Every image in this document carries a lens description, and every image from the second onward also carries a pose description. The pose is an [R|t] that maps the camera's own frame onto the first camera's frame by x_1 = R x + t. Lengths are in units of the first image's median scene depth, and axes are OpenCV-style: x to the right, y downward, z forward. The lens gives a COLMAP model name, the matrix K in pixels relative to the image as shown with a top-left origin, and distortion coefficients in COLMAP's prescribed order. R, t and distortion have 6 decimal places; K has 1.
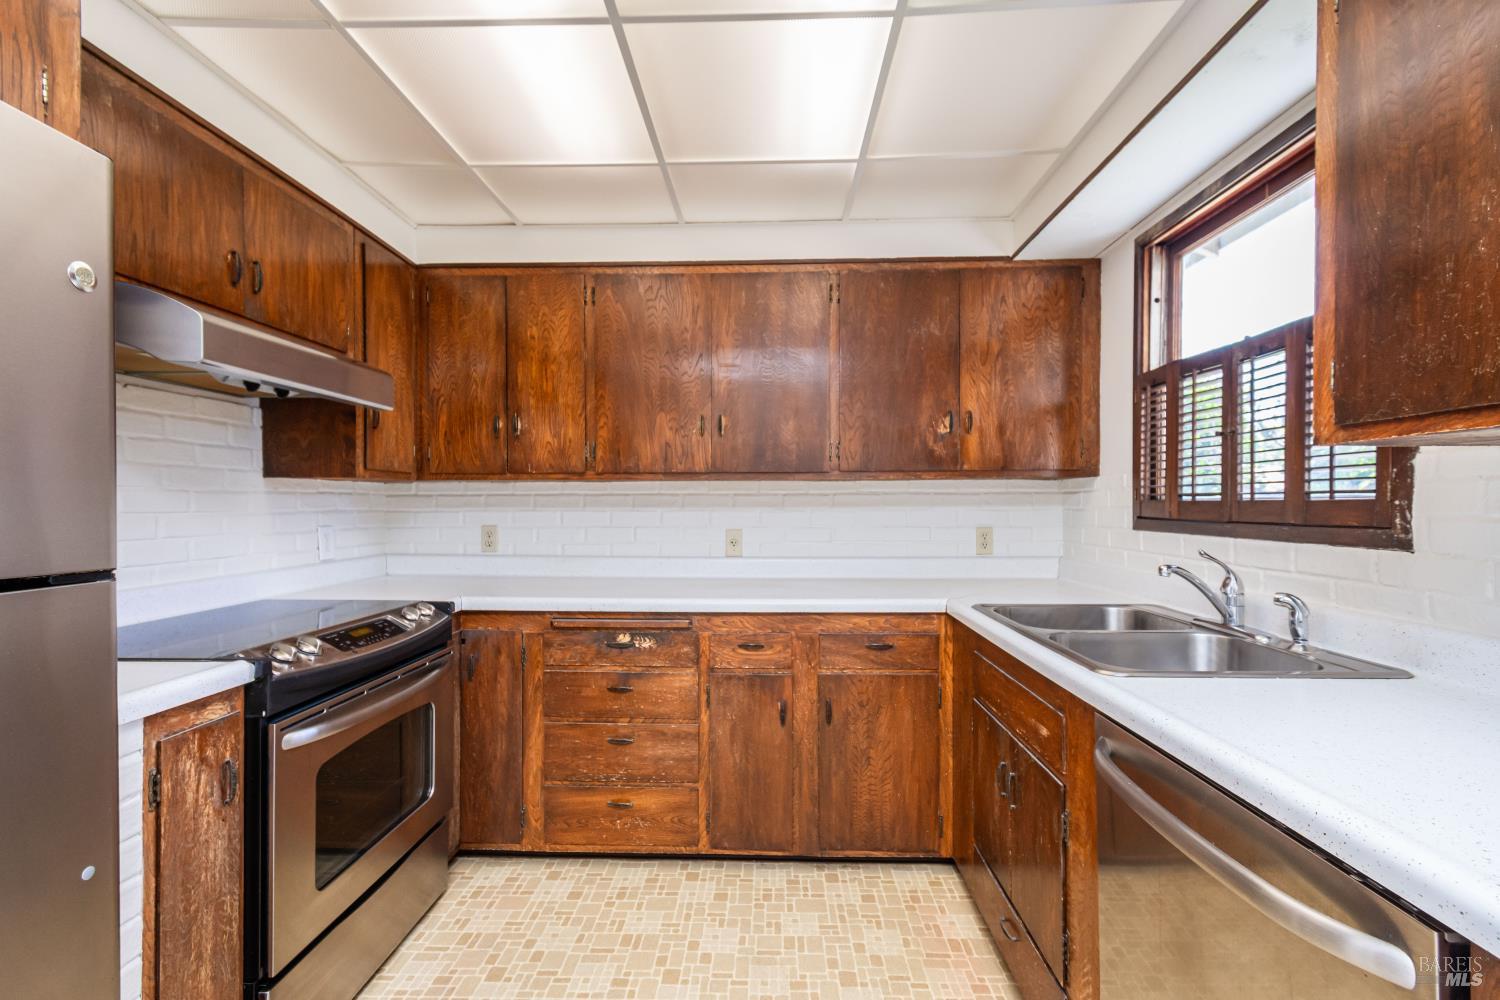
lens RADIAL K [[663.6, 0, 758.1], [0, 663.6, 504.9], [0, 0, 1]] dist [0.010919, -0.002447]
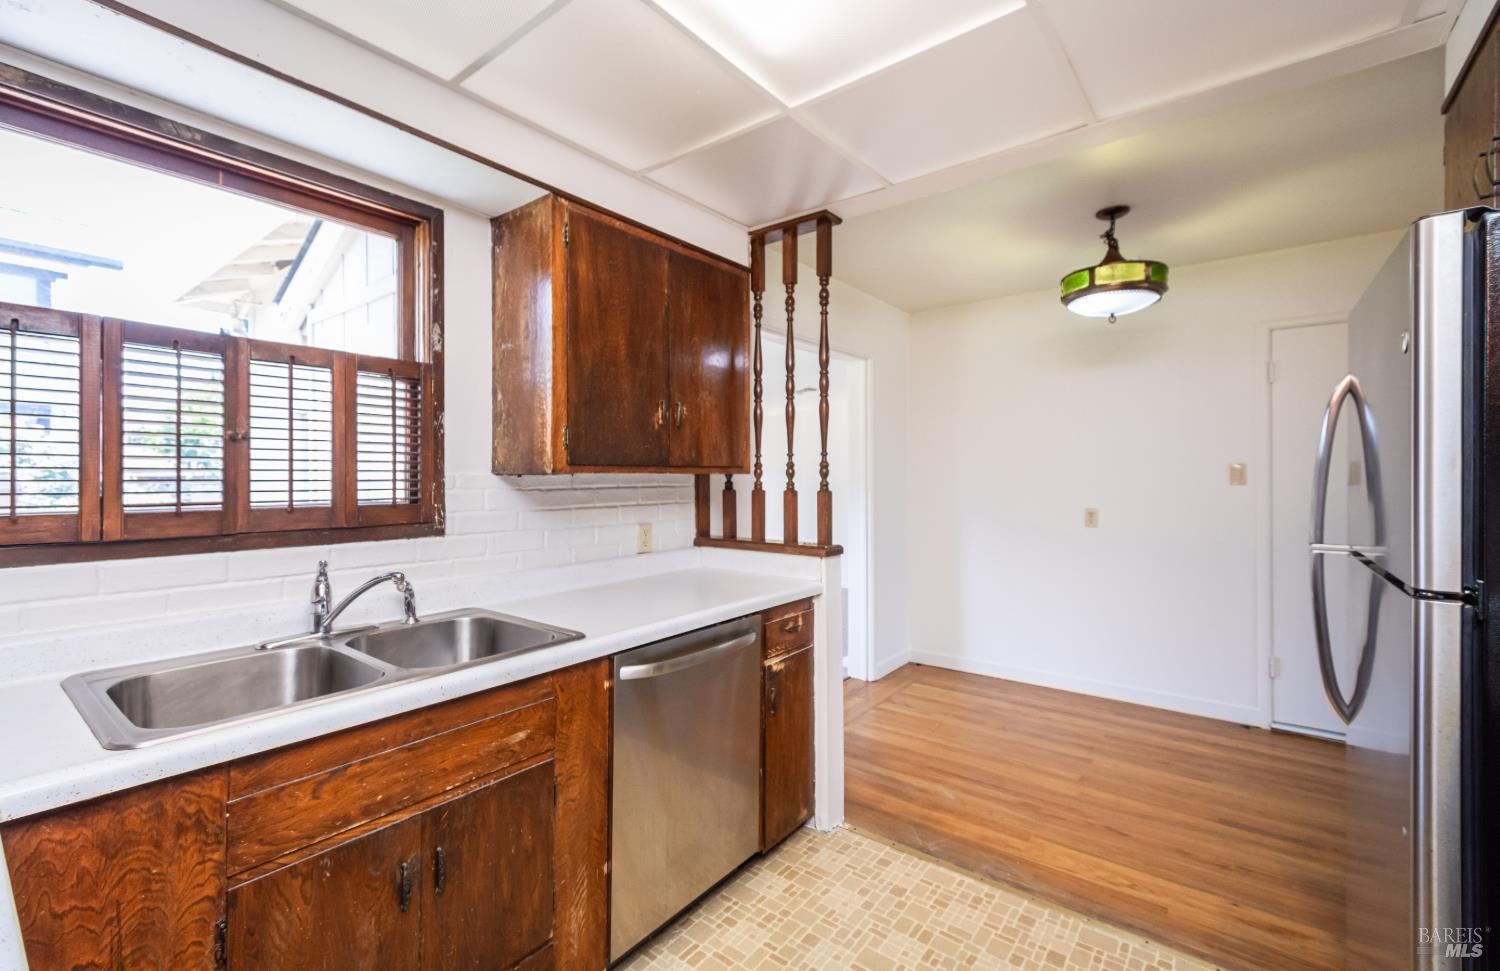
lens RADIAL K [[653.7, 0, 741.0], [0, 653.7, 478.8], [0, 0, 1]] dist [0.007045, -0.000653]
pose [[-0.796039, -0.003646, 0.605235, -0.285104], [0.002517, 0.999953, 0.009335, -0.042160], [-0.605241, 0.008954, -0.795992, 0.986516]]
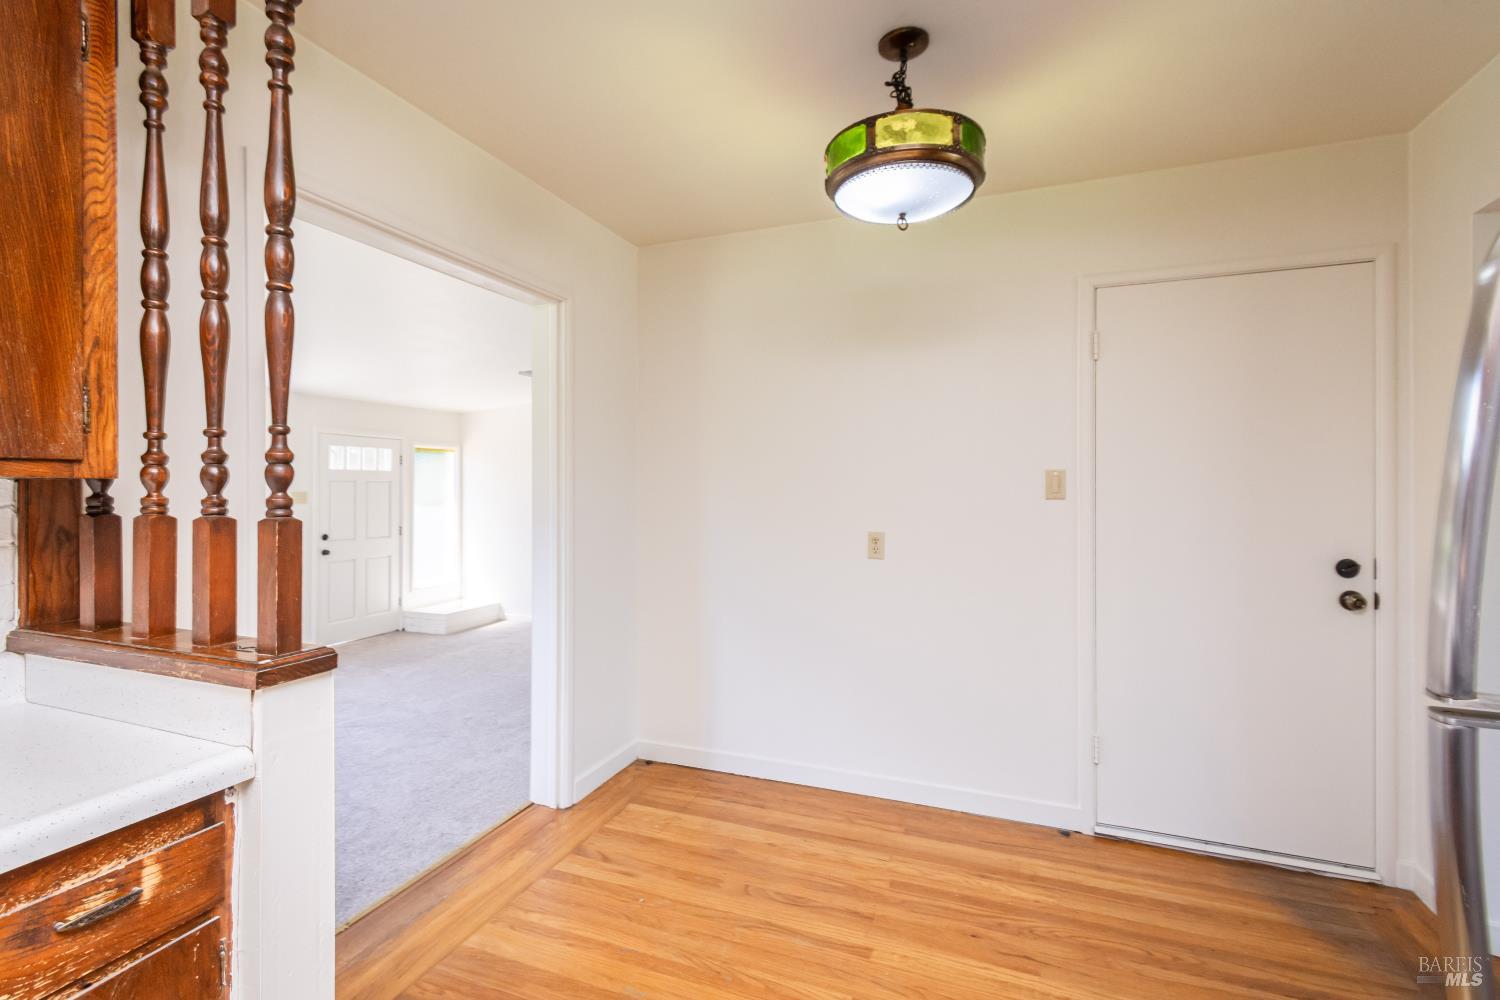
lens RADIAL K [[663.6, 0, 754.9], [0, 663.6, 488.7], [0, 0, 1]] dist [0.010919, -0.002447]
pose [[-0.938624, -0.005409, 0.344899, -0.201869], [-0.002621, 0.999960, 0.008548, -0.037970], [-0.344932, 0.007119, -0.938601, 0.372464]]
